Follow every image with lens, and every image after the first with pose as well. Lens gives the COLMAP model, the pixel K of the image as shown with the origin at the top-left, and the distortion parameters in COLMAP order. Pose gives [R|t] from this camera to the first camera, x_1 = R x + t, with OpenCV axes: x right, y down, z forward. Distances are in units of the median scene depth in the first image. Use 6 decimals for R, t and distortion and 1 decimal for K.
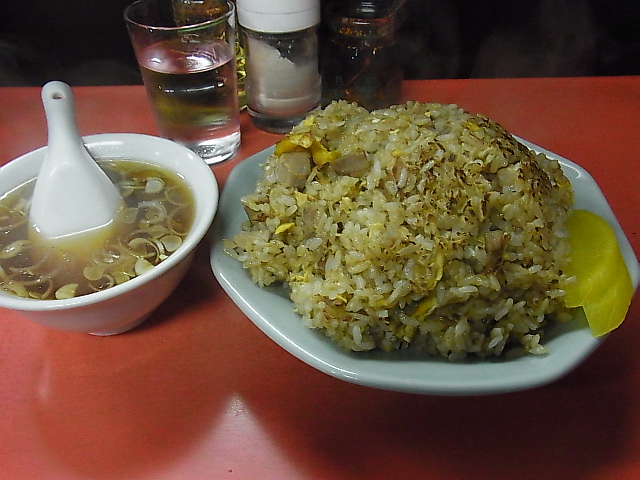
lens RADIAL K [[605.5, 0, 320.0], [0, 605.5, 240.0], [0, 0, 1]] dist [-0.076787, 0.018171]
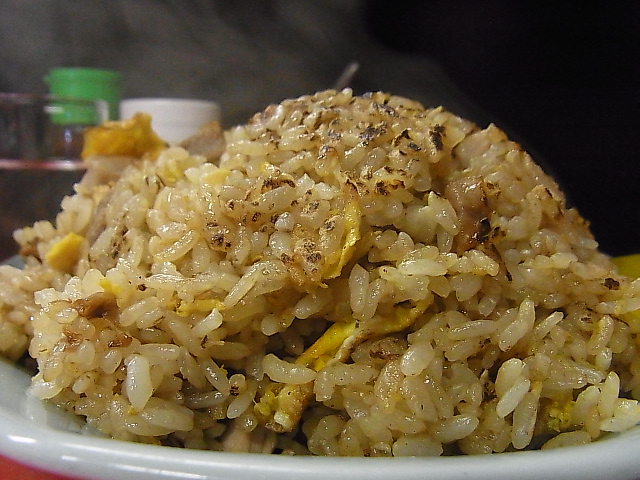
lens RADIAL K [[605.5, 0, 320.0], [0, 605.5, 240.0], [0, 0, 1]] dist [-0.076787, 0.018171]
pose [[0.997306, 0.002539, 0.073306, 0.142488], [0.034291, 0.867320, -0.496569, 0.262926], [-0.064840, 0.497745, 0.864897, 0.625300]]
